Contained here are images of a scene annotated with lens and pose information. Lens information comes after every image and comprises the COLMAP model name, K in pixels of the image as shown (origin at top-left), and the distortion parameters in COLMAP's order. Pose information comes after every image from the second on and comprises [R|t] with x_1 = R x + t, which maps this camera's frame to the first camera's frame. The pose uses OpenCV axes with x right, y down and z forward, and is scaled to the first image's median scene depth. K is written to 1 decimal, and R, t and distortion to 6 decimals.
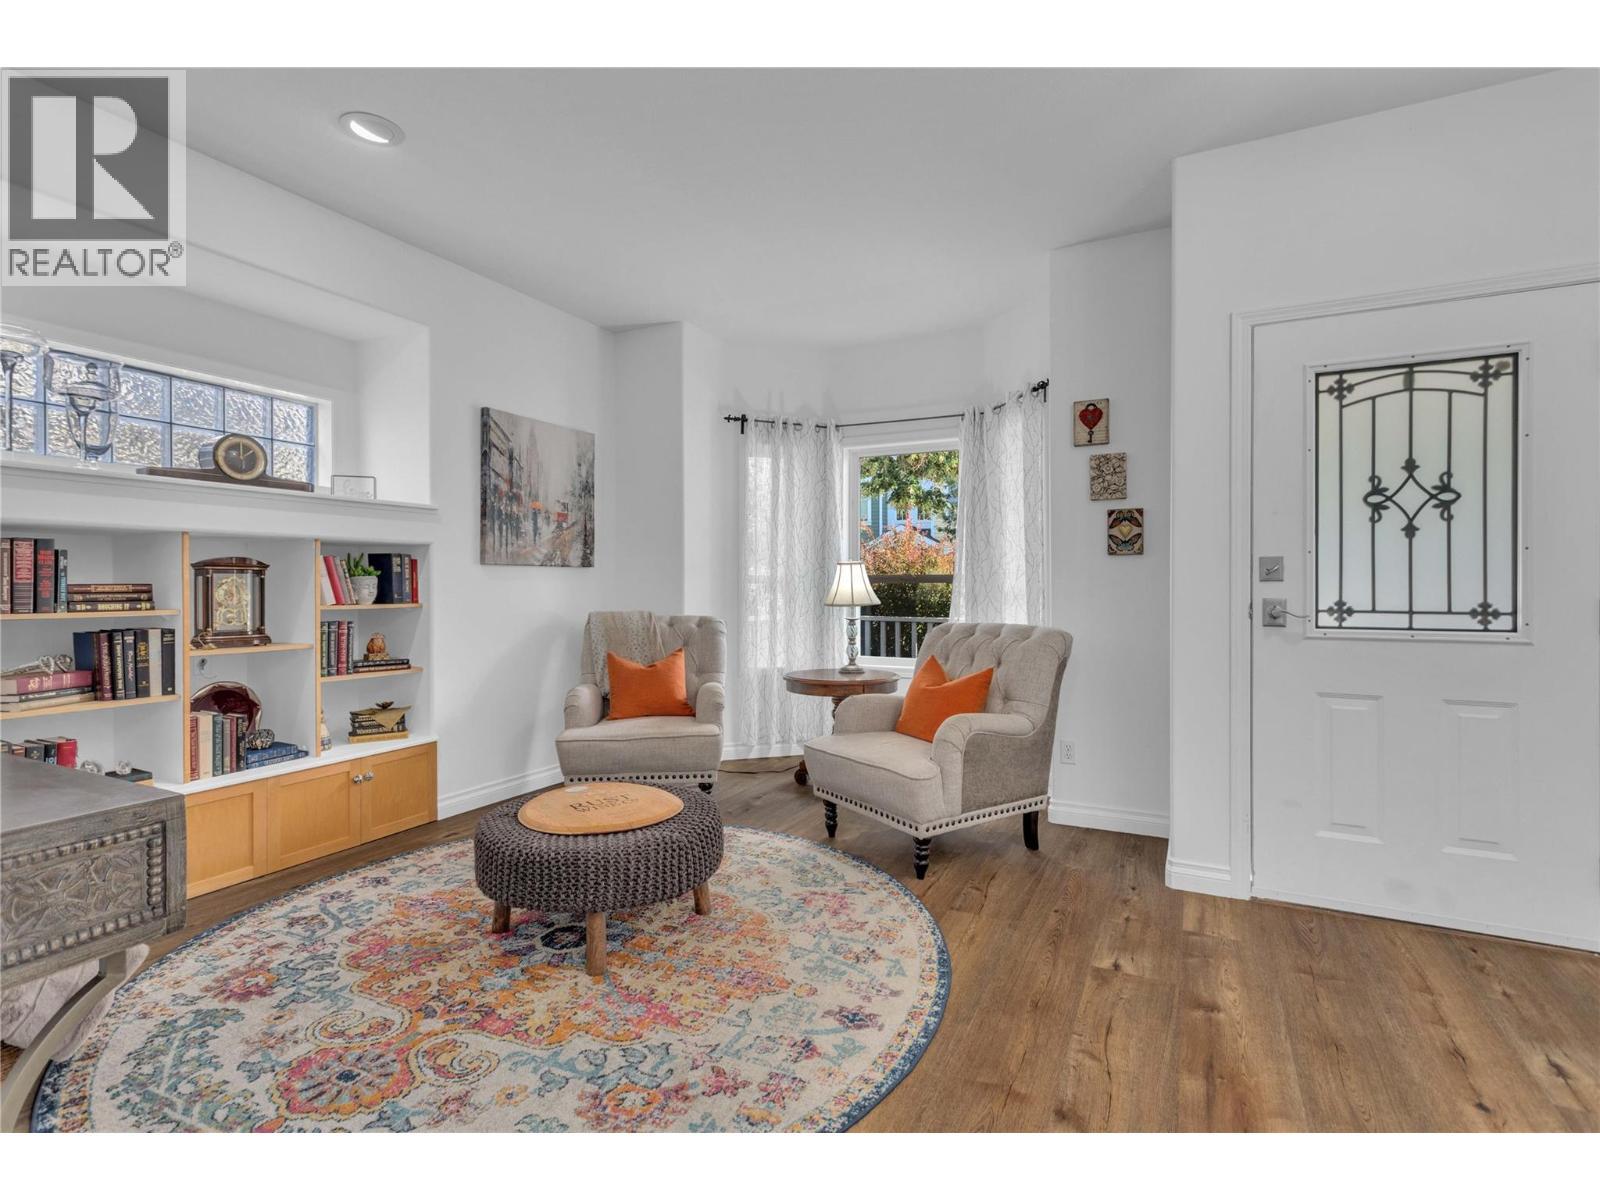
lens RADIAL K [[798.4, 0, 806.2], [0, 798.4, 596.3], [0, 0, 1]] dist [0.002820, 0.001138]
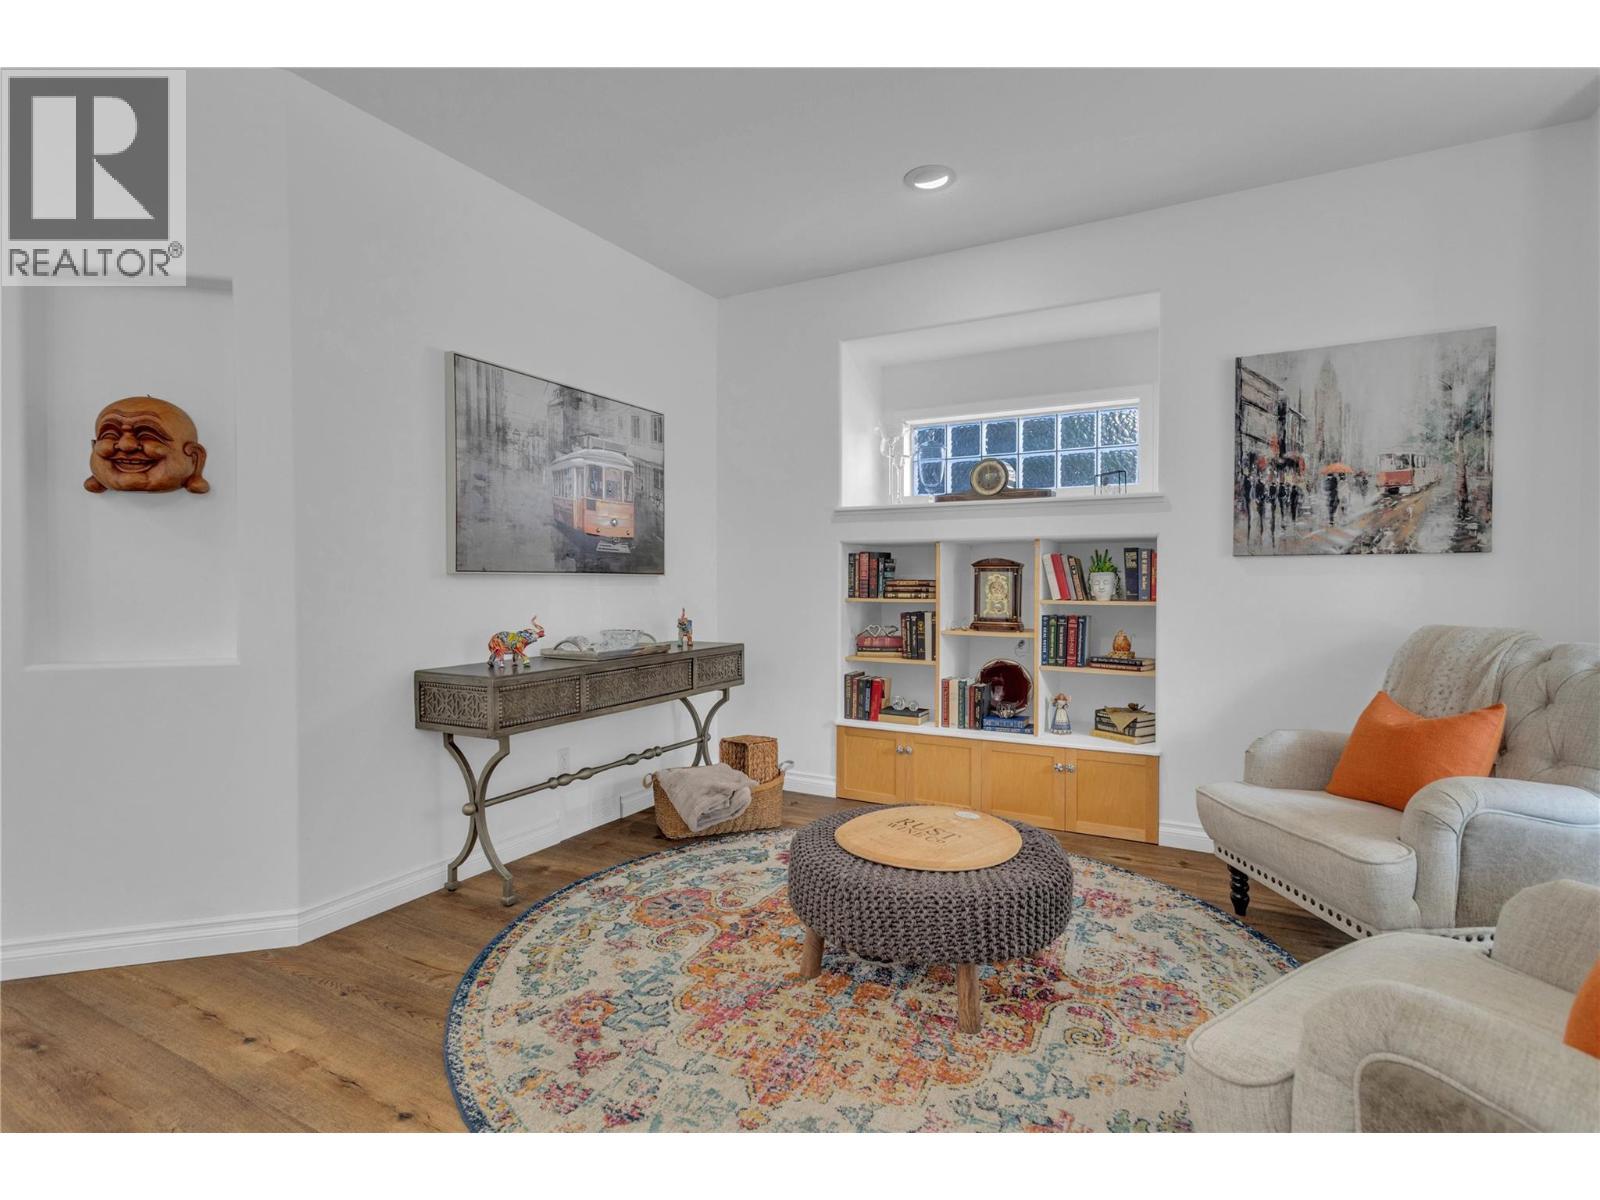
lens RADIAL K [[798.4, 0, 806.2], [0, 798.4, 596.3], [0, 0, 1]] dist [0.002820, 0.001138]
pose [[-0.058446, 0.021218, -0.998065, 0.488735], [-0.015296, 0.999638, 0.022147, -0.012137], [0.998173, 0.016561, -0.058100, 0.716894]]
